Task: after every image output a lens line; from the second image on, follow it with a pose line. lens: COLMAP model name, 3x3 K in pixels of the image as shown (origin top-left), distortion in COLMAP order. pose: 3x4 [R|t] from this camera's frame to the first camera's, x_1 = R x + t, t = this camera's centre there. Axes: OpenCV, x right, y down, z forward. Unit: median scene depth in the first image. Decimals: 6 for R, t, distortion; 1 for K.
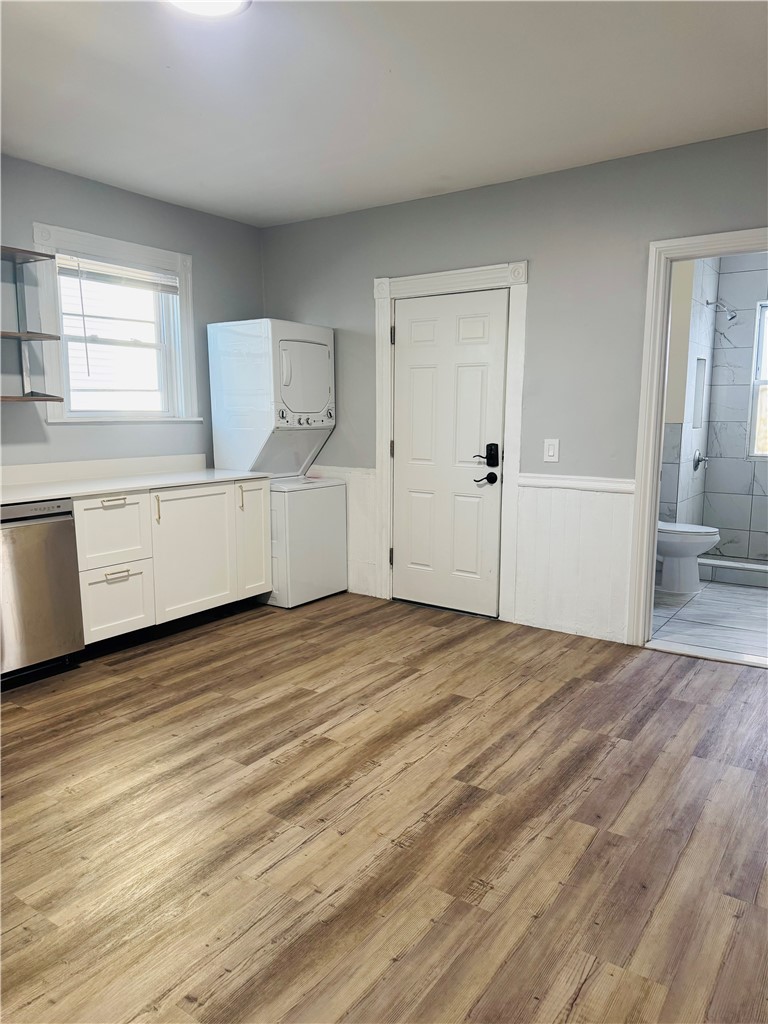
lens RADIAL K [[710.6, 0, 384.0], [0, 710.6, 512.0], [0, 0, 1]] dist [0.108599, -0.130006]
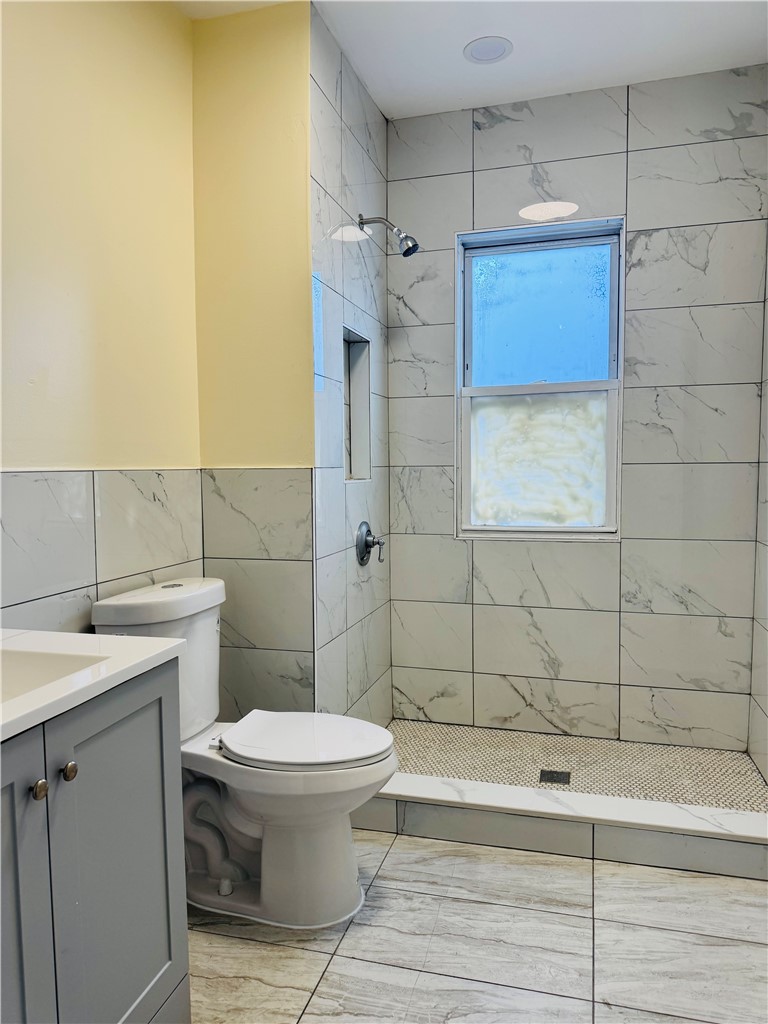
lens RADIAL K [[717.8, 0, 384.0], [0, 717.8, 512.0], [0, 0, 1]] dist [0.066920, -0.077035]
pose [[0.940508, -0.029317, 0.338505, 0.531082], [0.056864, 0.995801, -0.071747, -0.108058], [-0.334980, 0.086727, 0.938225, 1.022181]]
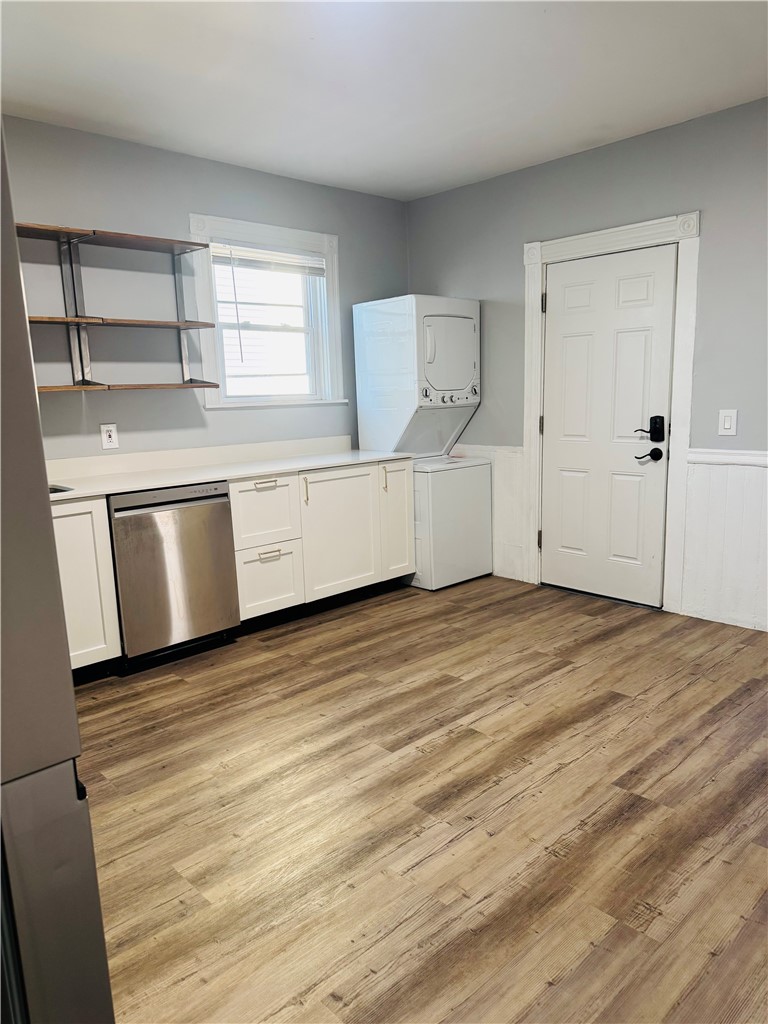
lens RADIAL K [[710.6, 0, 384.0], [0, 710.6, 512.0], [0, 0, 1]] dist [0.108599, -0.130006]
pose [[0.979842, 0.002823, -0.199754, -0.005408], [0.003255, 0.999542, 0.030093, -0.004980], [0.199747, -0.030137, 0.979384, 0.041799]]
